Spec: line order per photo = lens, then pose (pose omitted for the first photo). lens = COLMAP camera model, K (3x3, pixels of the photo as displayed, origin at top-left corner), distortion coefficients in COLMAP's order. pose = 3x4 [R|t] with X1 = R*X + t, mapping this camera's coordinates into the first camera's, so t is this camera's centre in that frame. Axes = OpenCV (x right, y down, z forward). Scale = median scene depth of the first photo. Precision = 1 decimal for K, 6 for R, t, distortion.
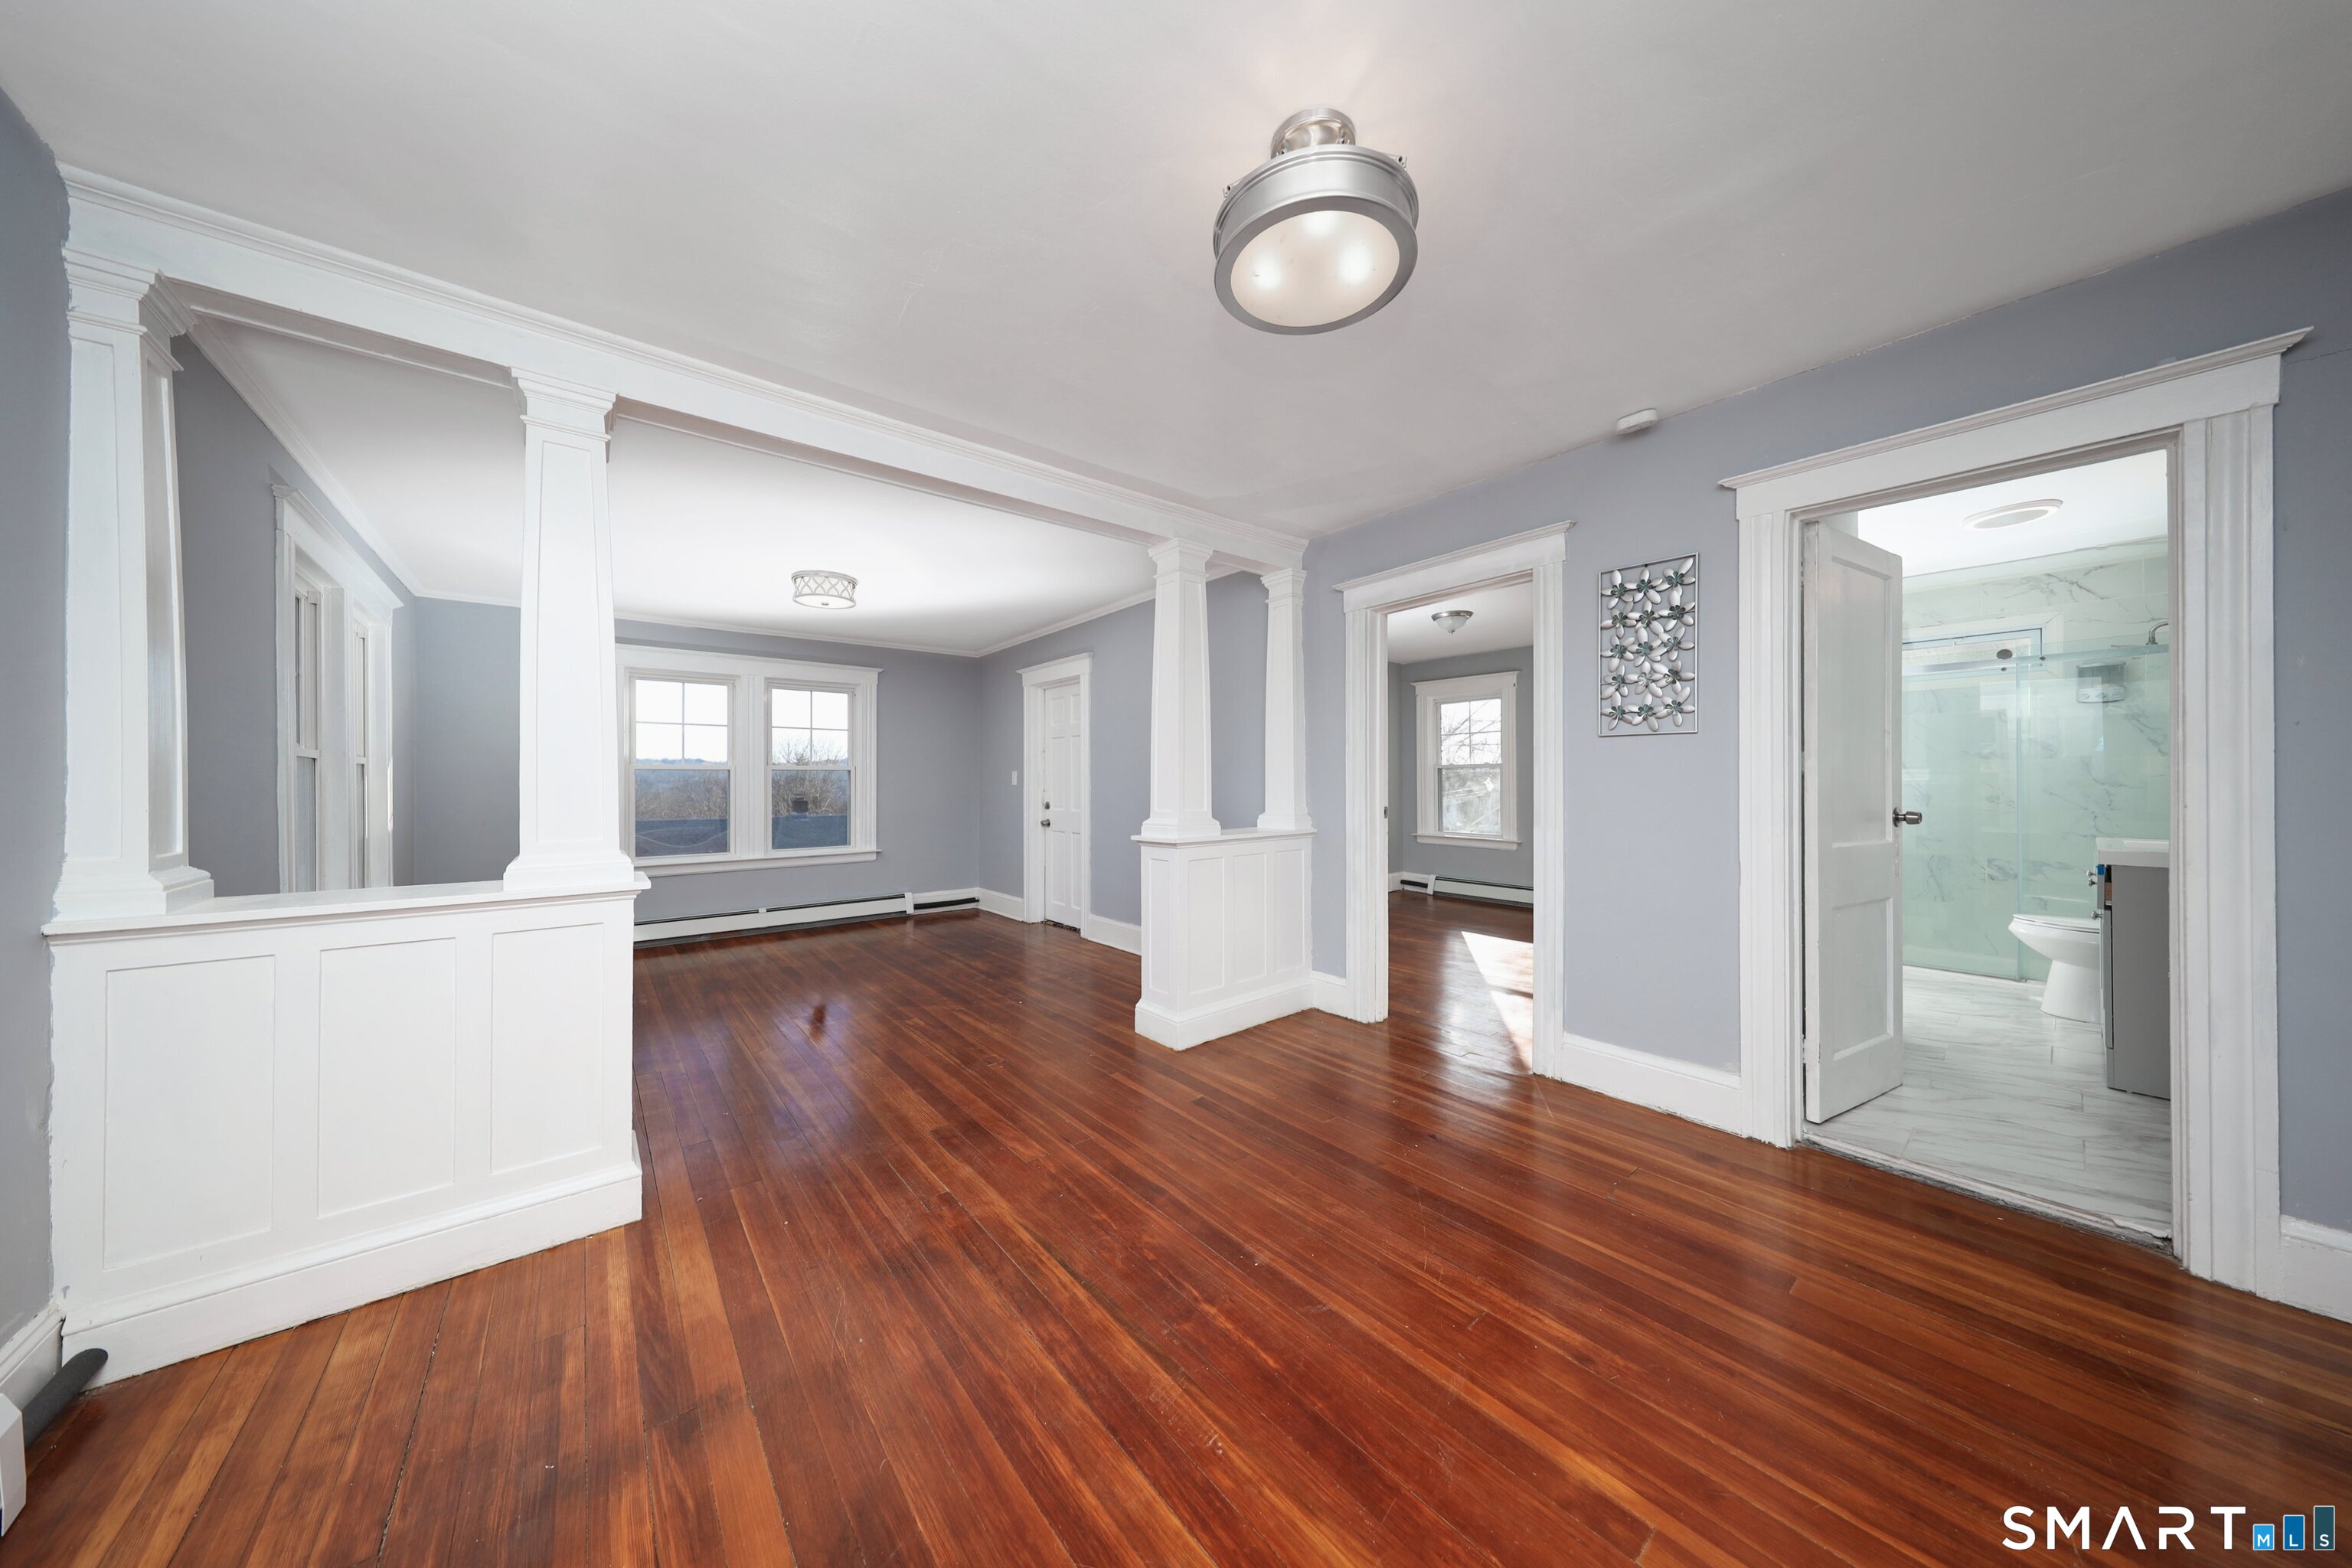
lens RADIAL K [[760.9, 0, 1174.0], [0, 760.9, 776.0], [0, 0, 1]] dist [0.002320, 0.000069]
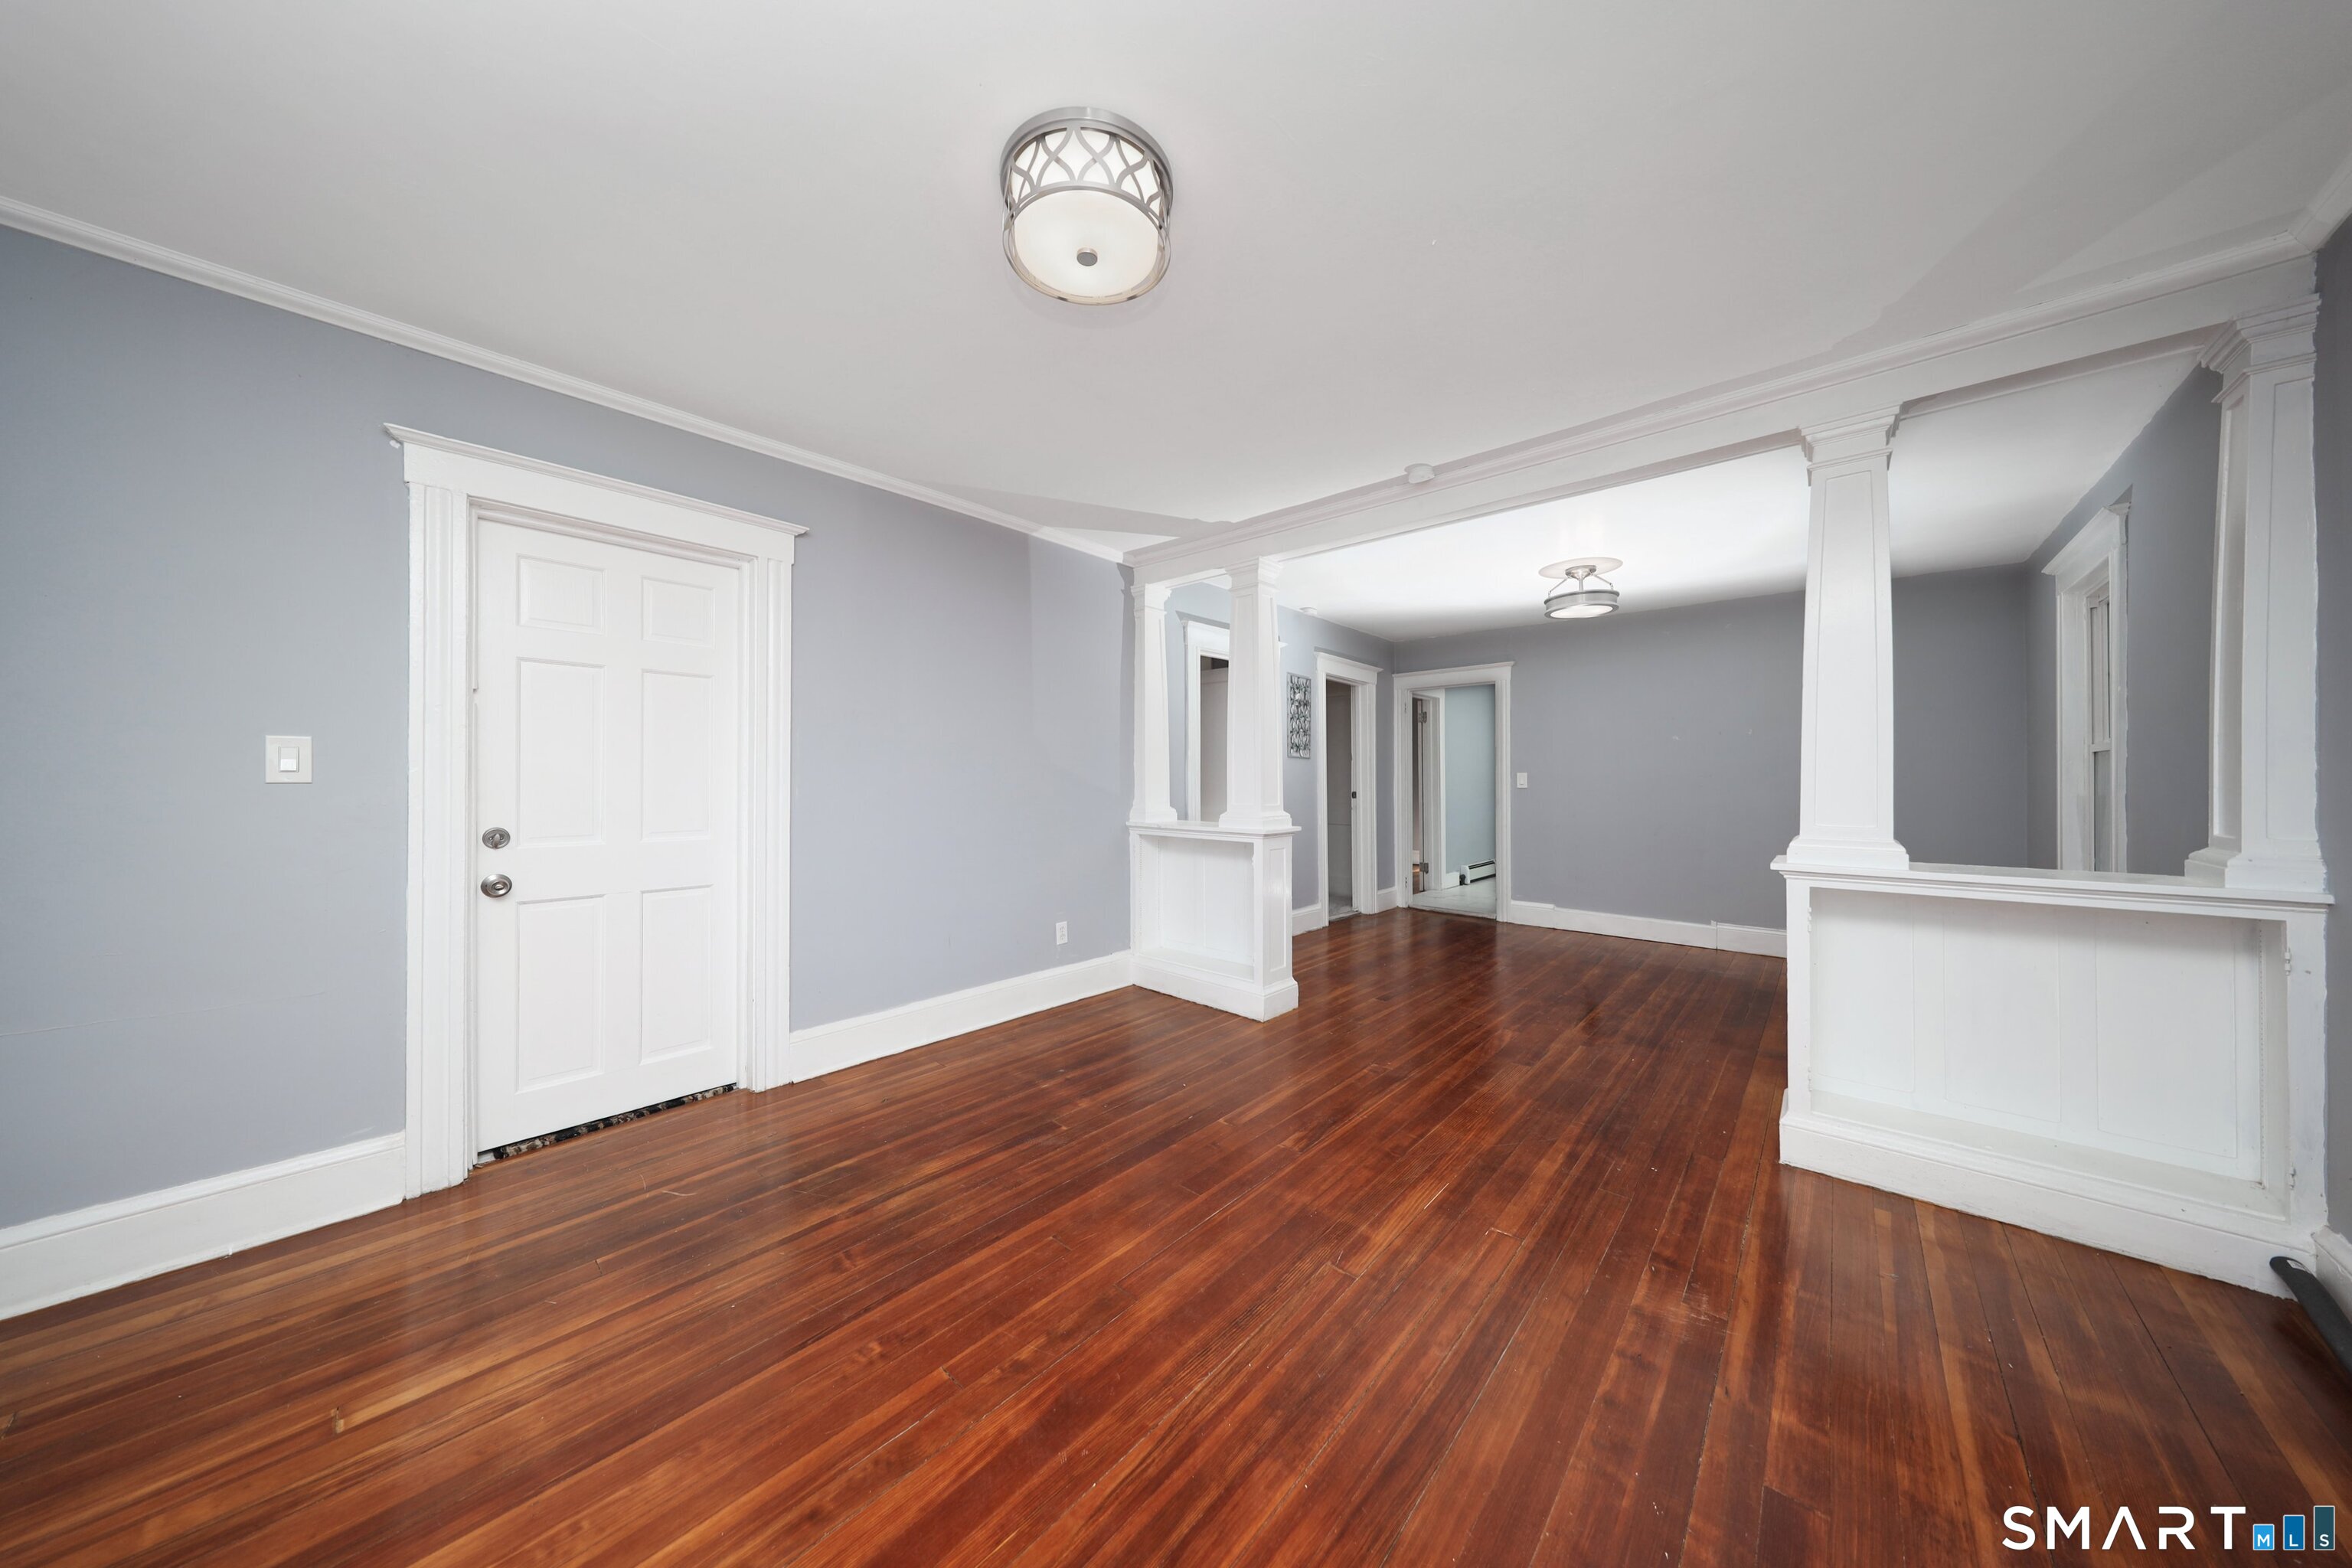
lens RADIAL K [[721.8, 0, 1189.7], [0, 721.8, 778.9], [0, 0, 1]] dist [0.002068, 0.000004]
pose [[-0.177490, 0.006315, 0.984102, -1.839618], [-0.008055, 0.999937, -0.007869, 0.032966], [-0.984090, -0.009324, -0.177428, 2.362527]]
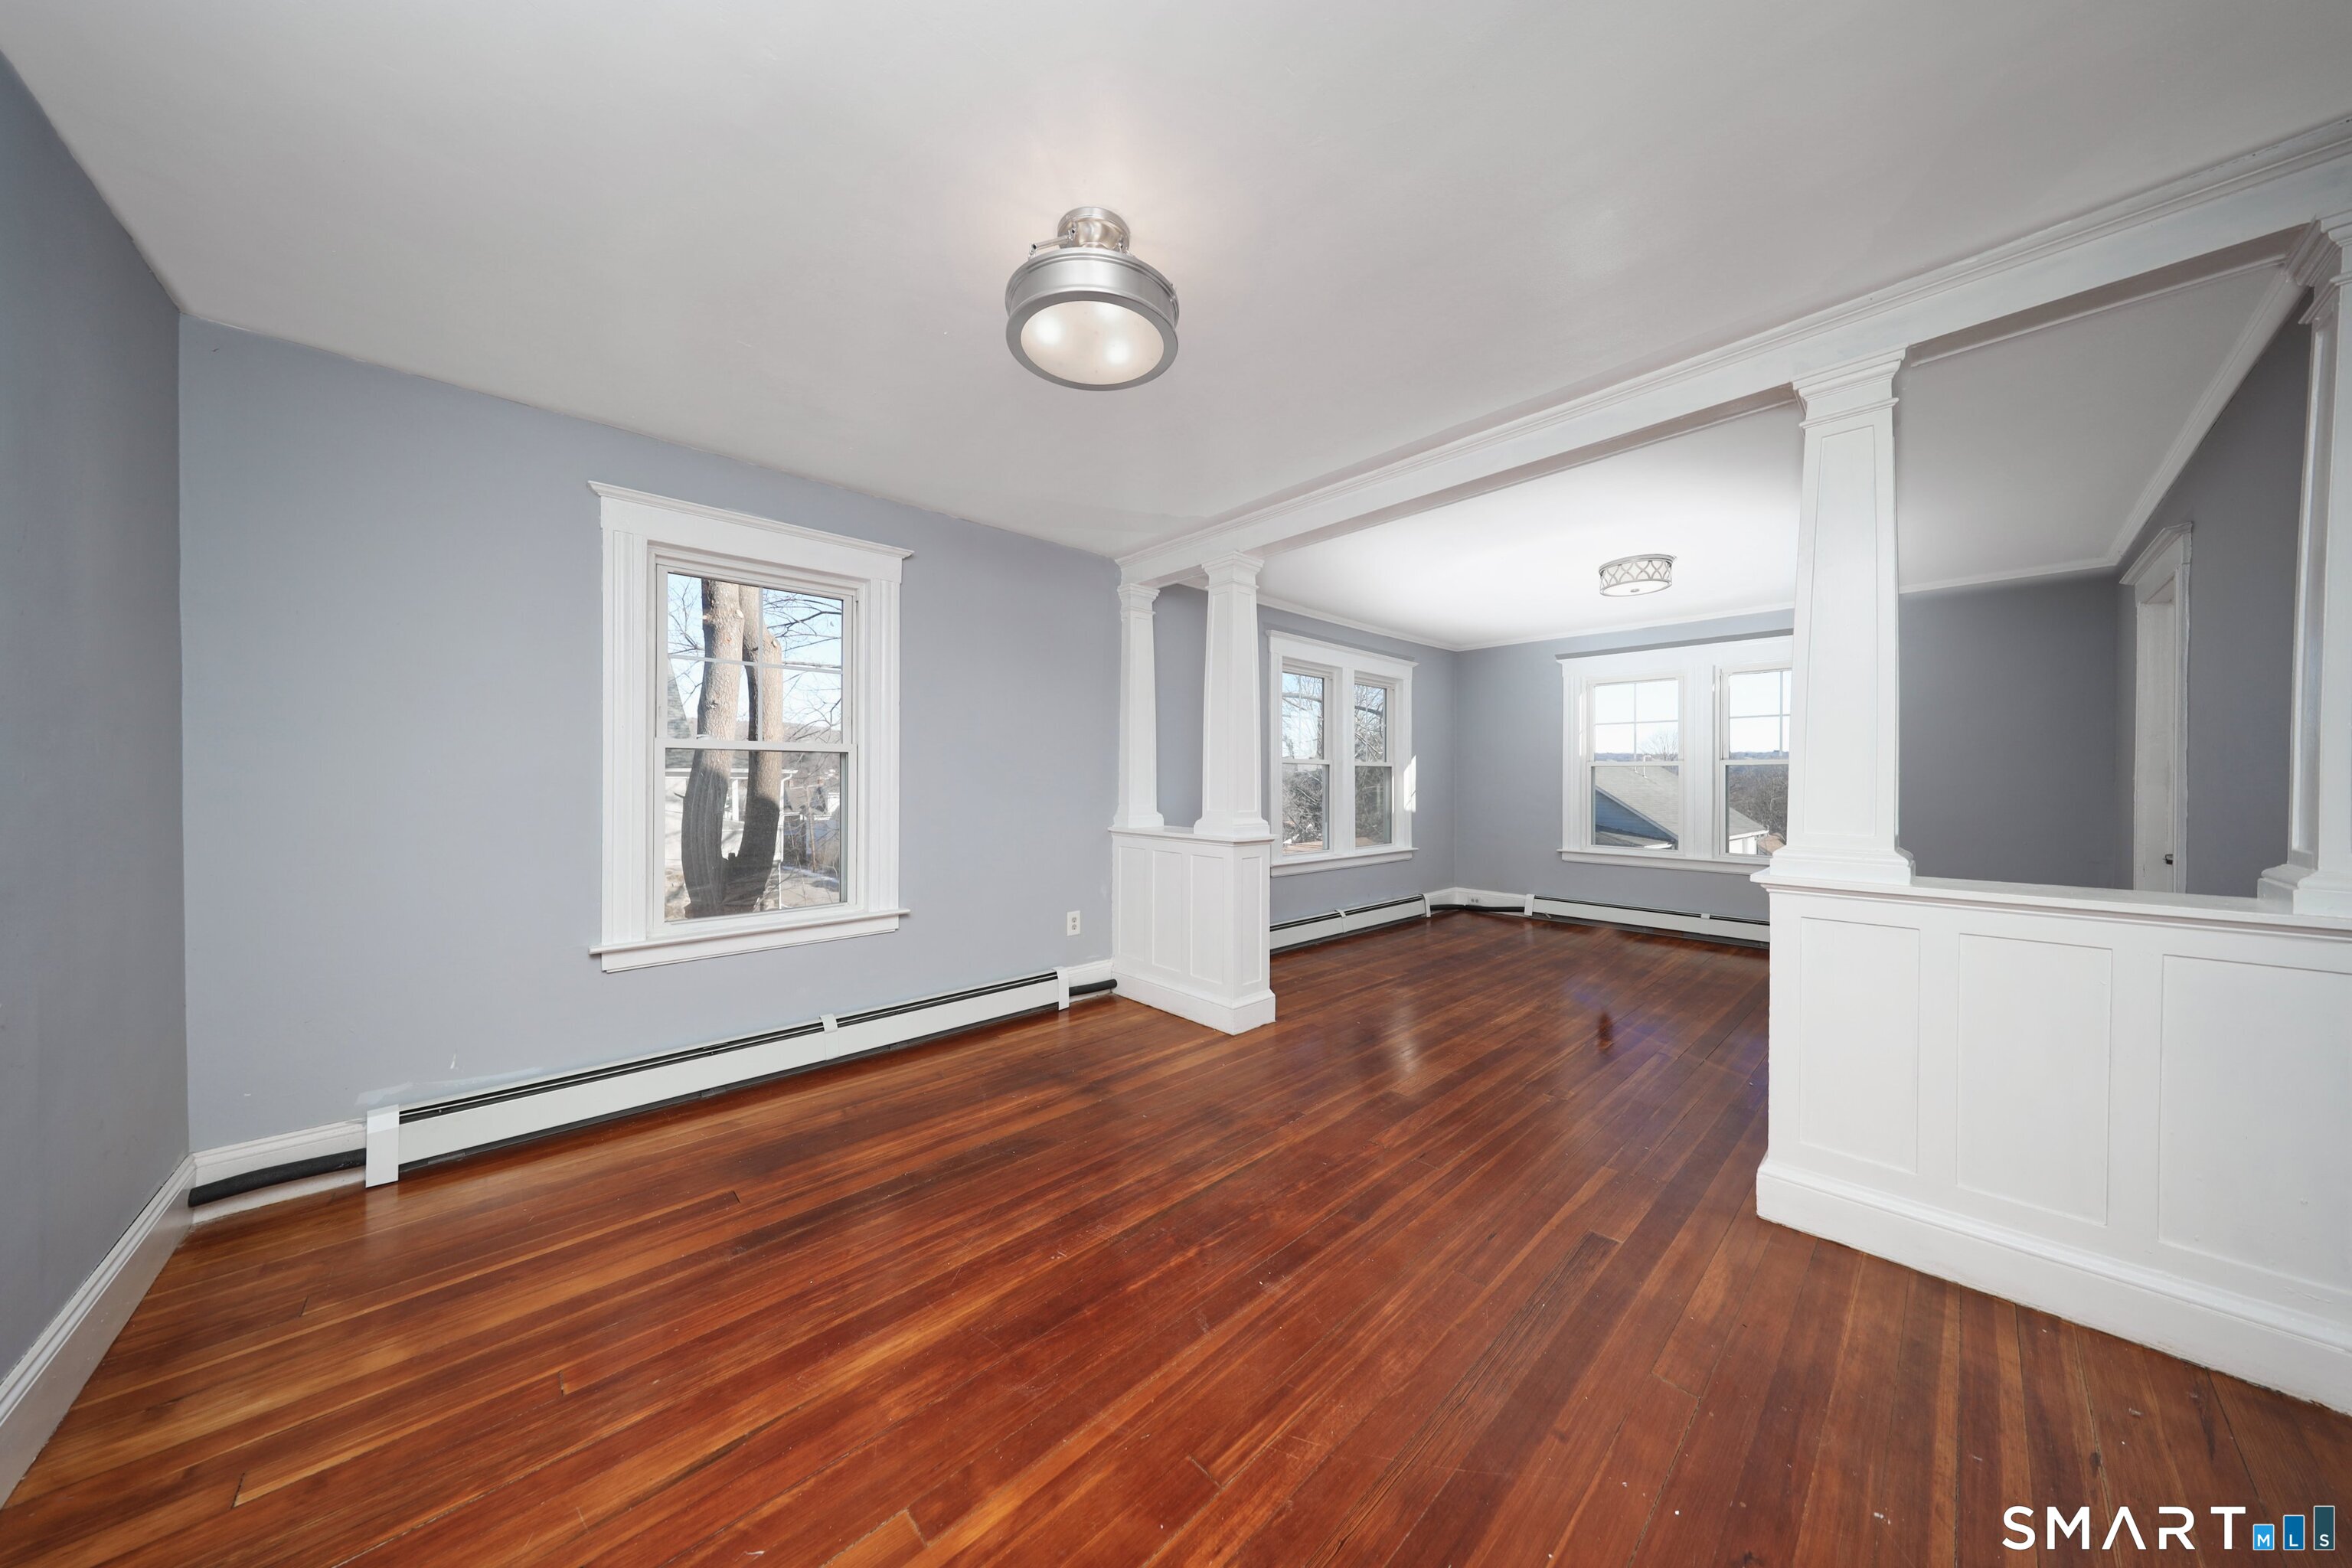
lens RADIAL K [[721.1, 0, 1149.1], [0, 721.1, 784.9], [0, 0, 1]] dist [0.005766, 0.000020]
pose [[0.041666, 0.017079, -0.998986, 1.015129], [0.005070, 0.999837, 0.017305, -0.024262], [0.999119, -0.005786, 0.041572, 0.806384]]
